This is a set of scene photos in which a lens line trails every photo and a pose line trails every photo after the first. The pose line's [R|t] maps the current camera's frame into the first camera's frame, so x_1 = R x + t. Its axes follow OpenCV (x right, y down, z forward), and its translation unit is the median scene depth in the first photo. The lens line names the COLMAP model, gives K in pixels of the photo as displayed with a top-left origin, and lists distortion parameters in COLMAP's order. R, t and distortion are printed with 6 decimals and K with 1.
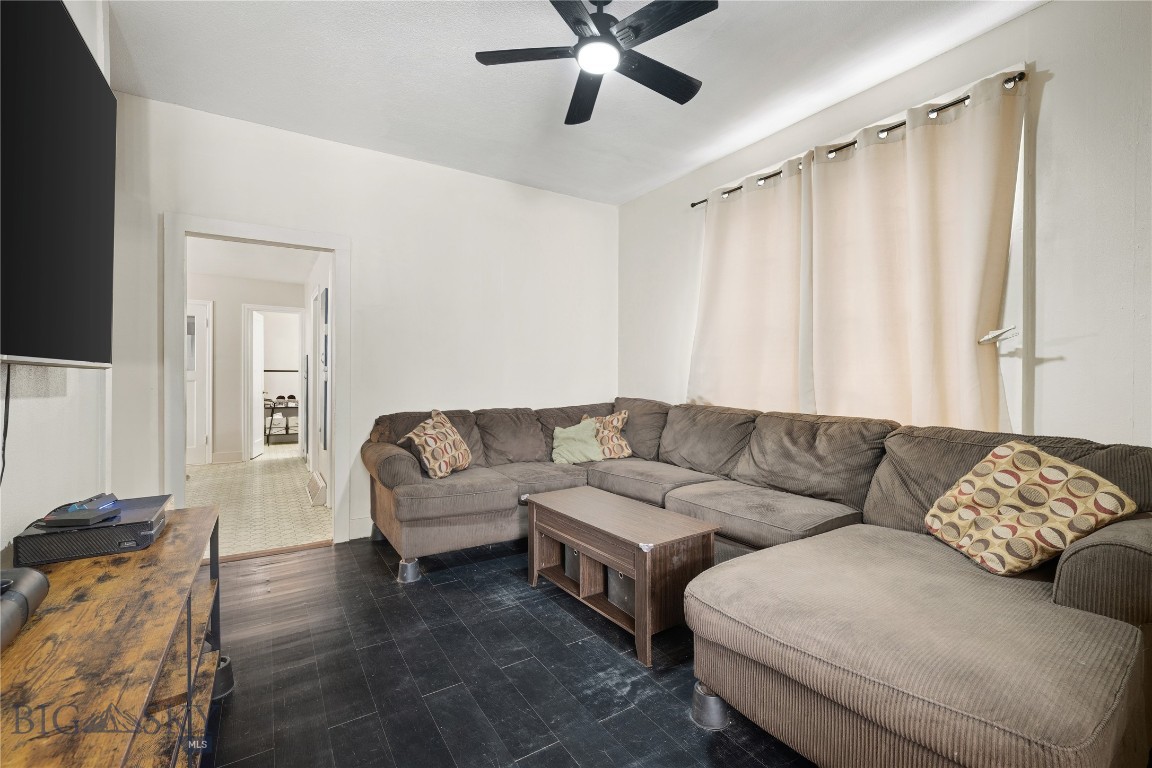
lens RADIAL K [[488.7, 0, 577.2], [0, 488.7, 382.9], [0, 0, 1]] dist [-0.001707, 0.000112]
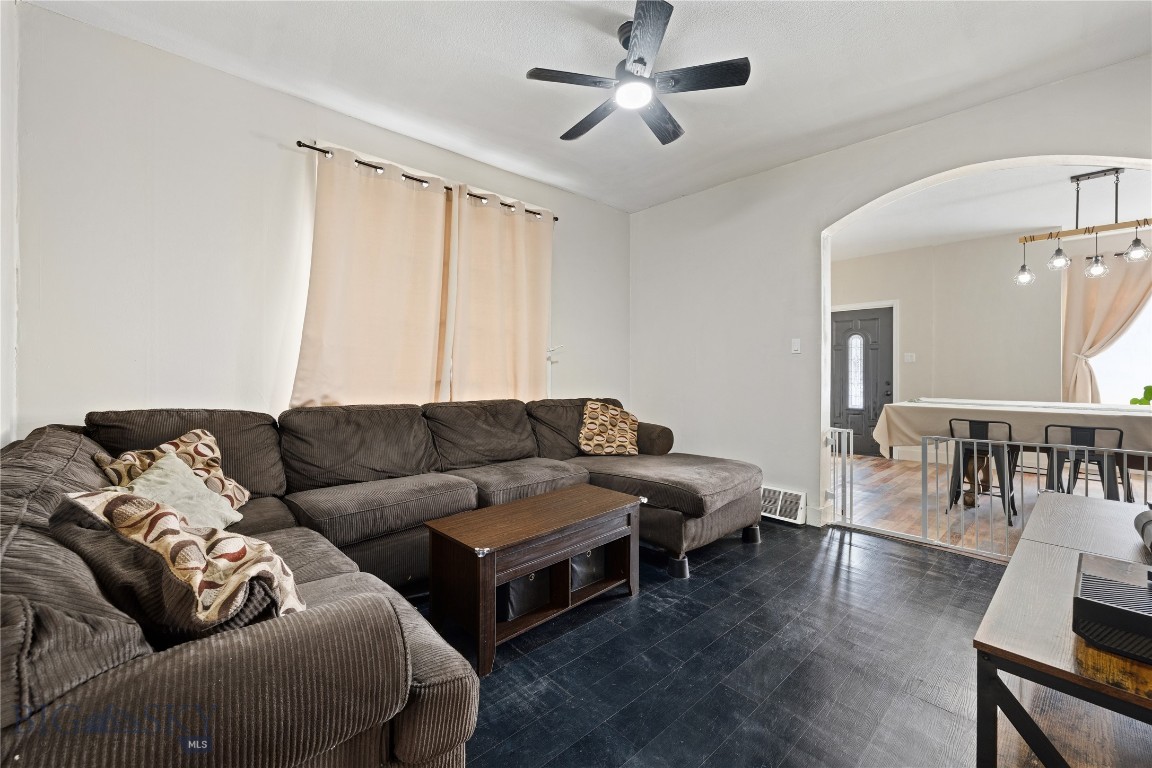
lens RADIAL K [[459.6, 0, 579.1], [0, 459.6, 375.7], [0, 0, 1]] dist [0.001215, -0.000504]
pose [[-0.165406, -0.000608, 0.986225, -0.640498], [0.021717, 0.999755, 0.004258, 0.000675], [-0.985987, 0.022122, -0.165352, 0.837788]]
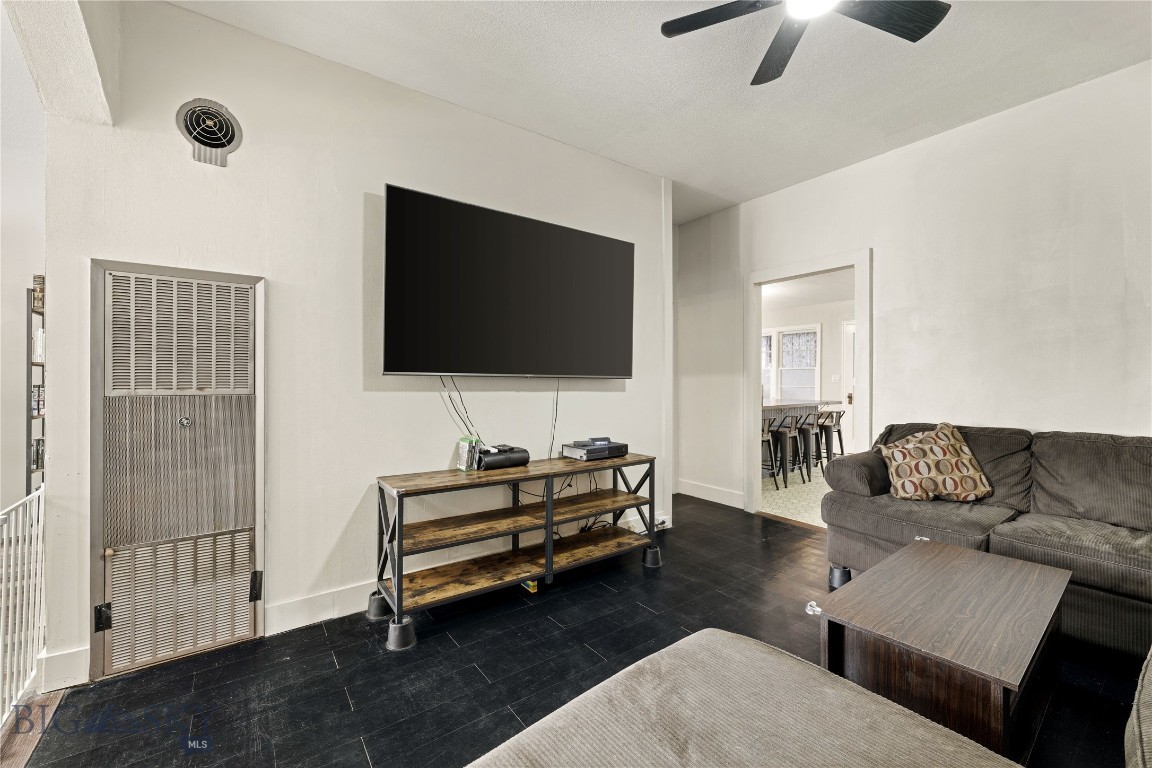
lens RADIAL K [[459.6, 0, 577.9], [0, 459.6, 384.6], [0, 0, 1]] dist [0.001215, -0.000504]
pose [[0.075730, 0.006632, -0.997106, 0.497057], [-0.015535, 0.999864, 0.005470, -0.006204], [0.997007, 0.015075, 0.075823, 0.347226]]
